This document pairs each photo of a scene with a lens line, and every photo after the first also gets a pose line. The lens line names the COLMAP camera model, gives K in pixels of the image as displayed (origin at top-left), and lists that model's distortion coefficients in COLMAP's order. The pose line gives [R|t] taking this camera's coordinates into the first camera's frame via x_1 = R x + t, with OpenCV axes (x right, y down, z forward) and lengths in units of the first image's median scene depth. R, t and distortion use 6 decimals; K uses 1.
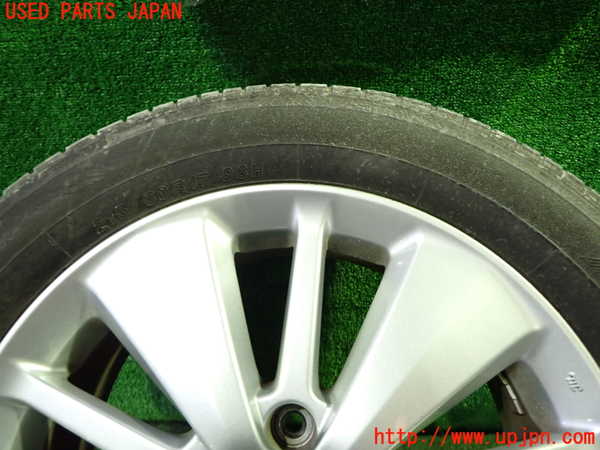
lens RADIAL K [[446.5, 0, 310.2], [0, 446.5, 204.8], [0, 0, 1]] dist [0.017330, -0.031577]
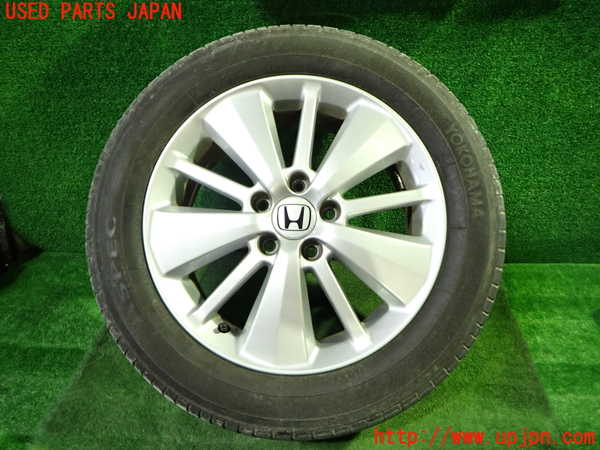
lens RADIAL K [[446.5, 0, 302.8], [0, 446.5, 221.6], [0, 0, 1]] dist [0.017330, -0.031577]
pose [[0.999143, 0.039236, 0.013180, -0.037966], [-0.040730, 0.988681, 0.144396, 0.313923], [-0.007365, -0.144809, 0.989432, -1.119291]]
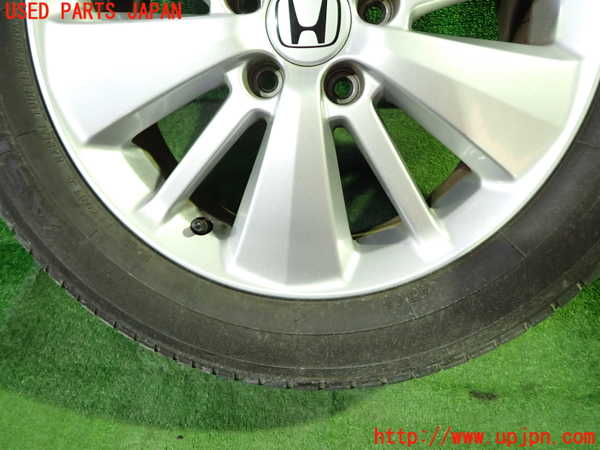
lens RADIAL K [[446.5, 0, 301.3], [0, 446.5, 224.7], [0, 0, 1]] dist [0.017330, -0.031577]
pose [[0.999223, 0.000296, -0.039422, -0.026565], [0.017711, 0.890014, 0.455589, 0.524181], [0.035221, -0.455933, 0.889317, -0.319471]]
